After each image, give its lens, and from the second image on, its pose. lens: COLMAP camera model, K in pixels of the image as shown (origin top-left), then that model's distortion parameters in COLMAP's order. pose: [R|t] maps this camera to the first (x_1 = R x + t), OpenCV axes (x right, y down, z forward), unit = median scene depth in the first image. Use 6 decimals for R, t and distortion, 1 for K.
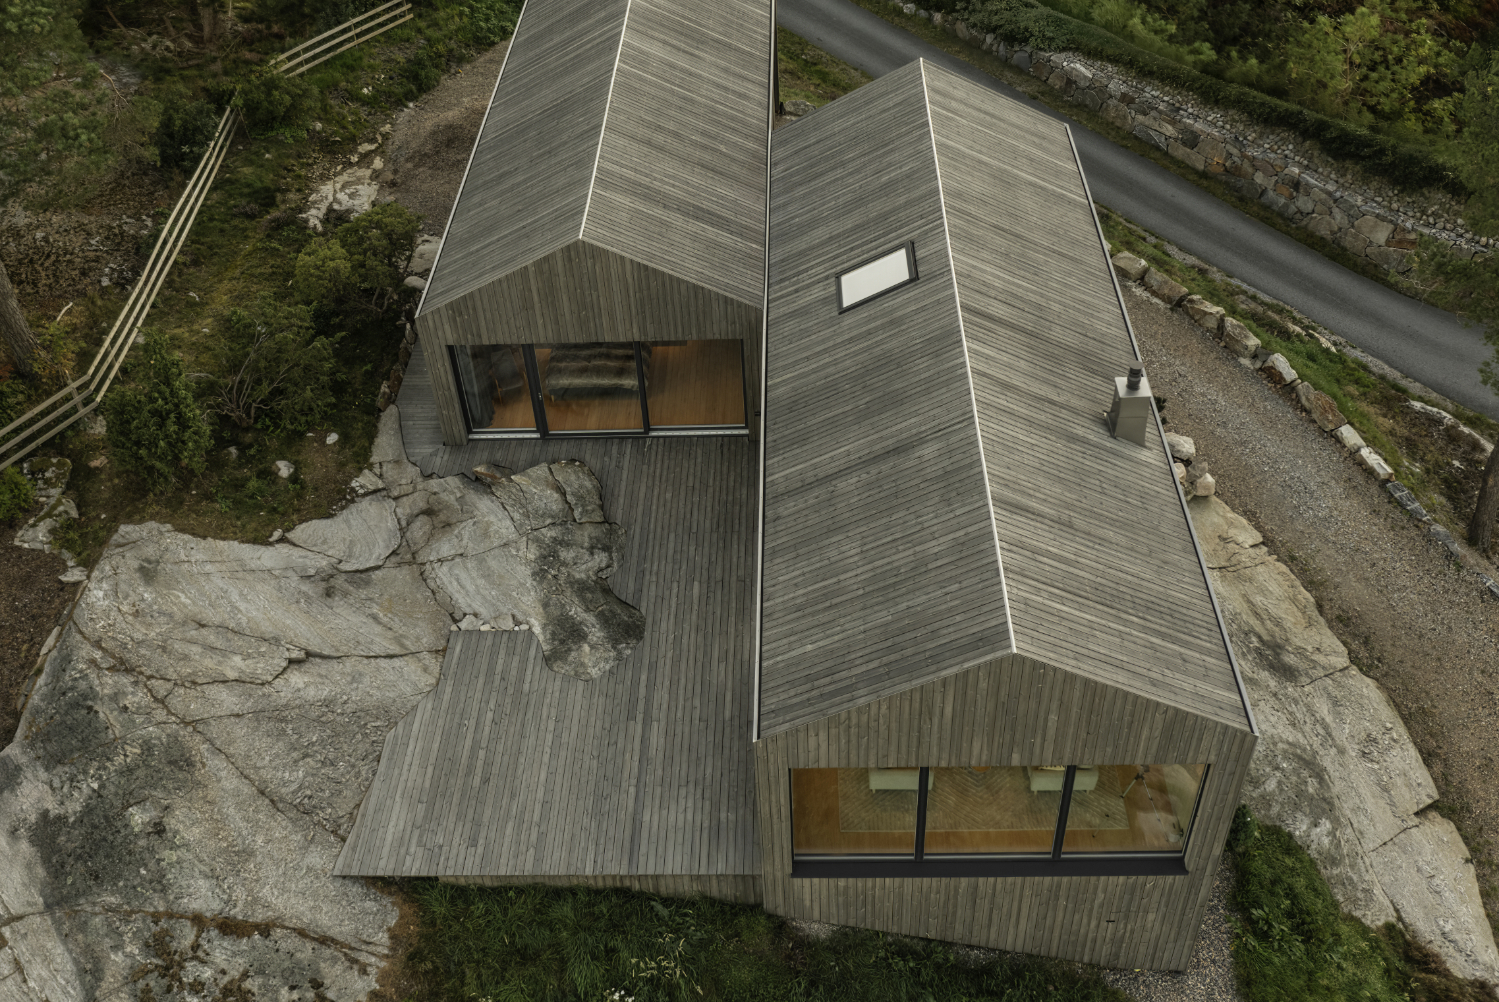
lens RADIAL K [[1417.4, 0, 749.5], [0, 1417.4, 501.0], [0, 0, 1]] dist [-0.006000, -0.000888]
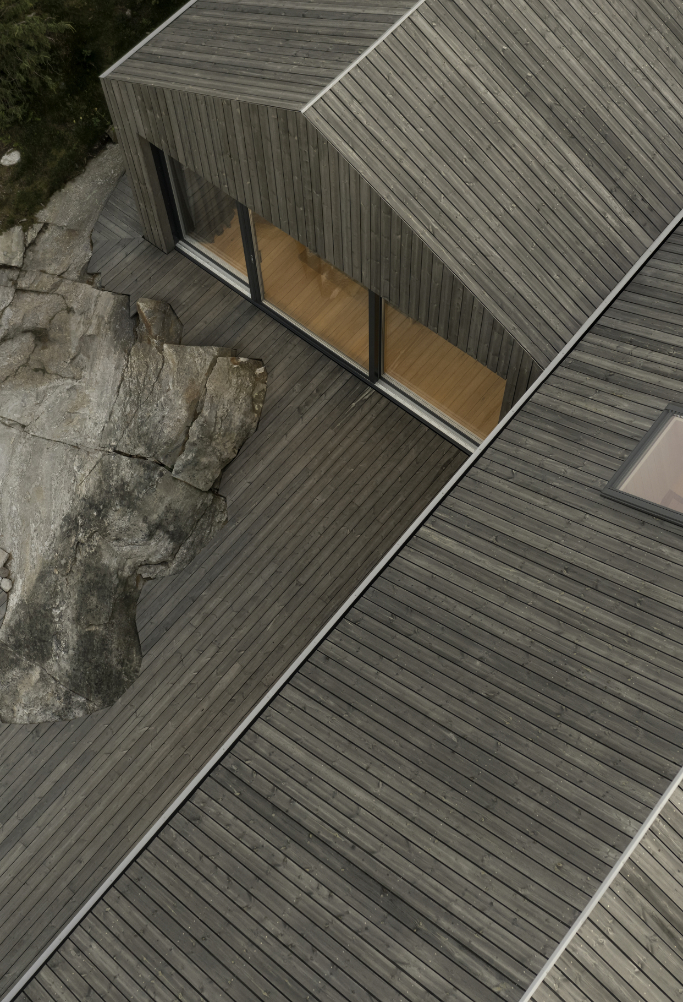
lens RADIAL K [[1189.8, 0, 341.5], [0, 1189.8, 501.0], [0, 0, 1]] dist [0.012466, 0.018616]
pose [[0.784608, 0.571951, -0.239294, 0.091367], [-0.421868, 0.775347, 0.469962, -0.288532], [0.454331, -0.267785, 0.849632, 0.554068]]
